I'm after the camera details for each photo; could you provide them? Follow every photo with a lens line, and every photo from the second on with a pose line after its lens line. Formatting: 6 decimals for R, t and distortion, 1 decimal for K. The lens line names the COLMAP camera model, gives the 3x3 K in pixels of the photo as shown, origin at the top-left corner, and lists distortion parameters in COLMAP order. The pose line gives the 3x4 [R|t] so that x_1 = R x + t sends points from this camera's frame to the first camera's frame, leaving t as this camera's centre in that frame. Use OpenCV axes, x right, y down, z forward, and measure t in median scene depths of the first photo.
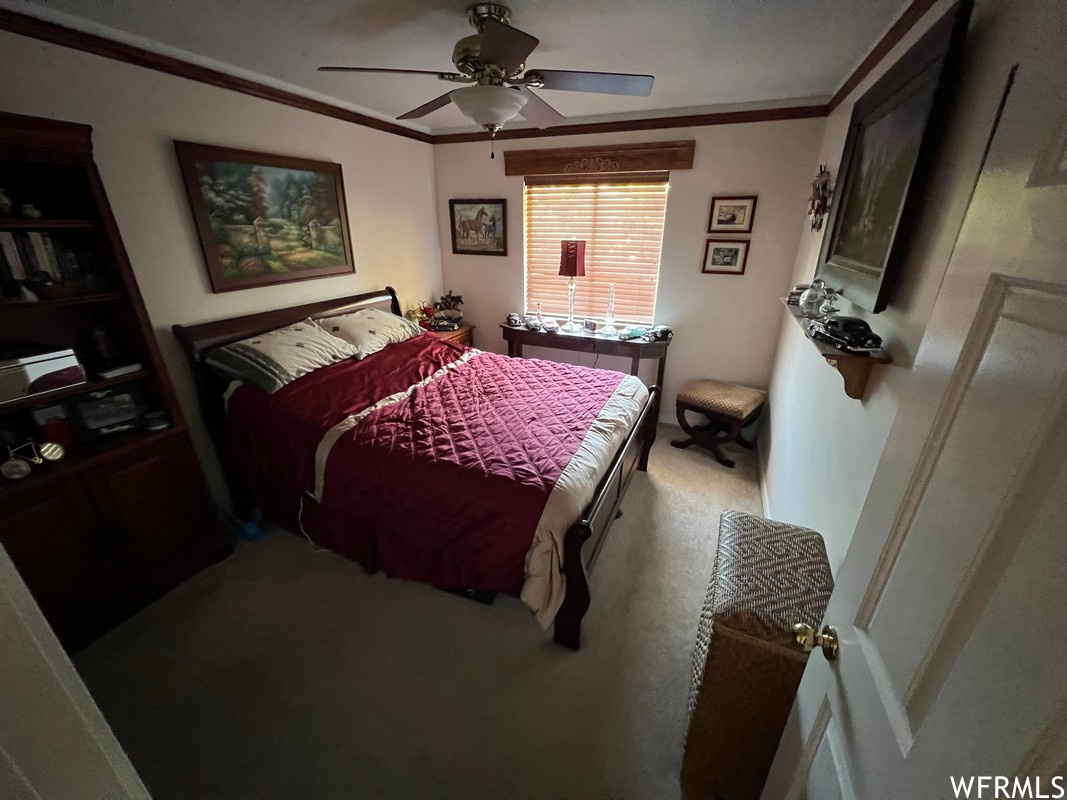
lens RADIAL K [[430.4, 0, 536.2], [0, 430.4, 398.6], [0, 0, 1]] dist [-0.001595, 0.000525]
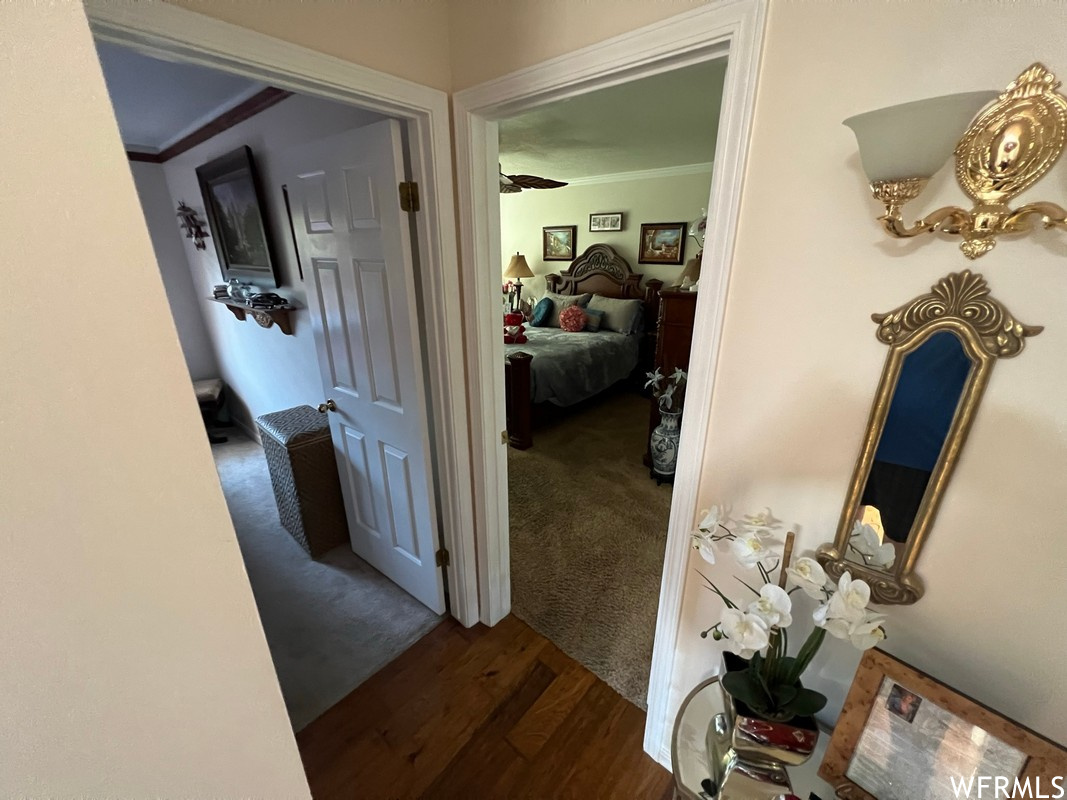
lens RADIAL K [[430.4, 0, 528.9], [0, 430.4, 402.5], [0, 0, 1]] dist [-0.001595, 0.000525]
pose [[0.321364, -0.327265, 0.888607, -0.719873], [0.359677, 0.910244, 0.205156, 0.270190], [-0.875989, 0.253681, 0.410230, -0.646749]]
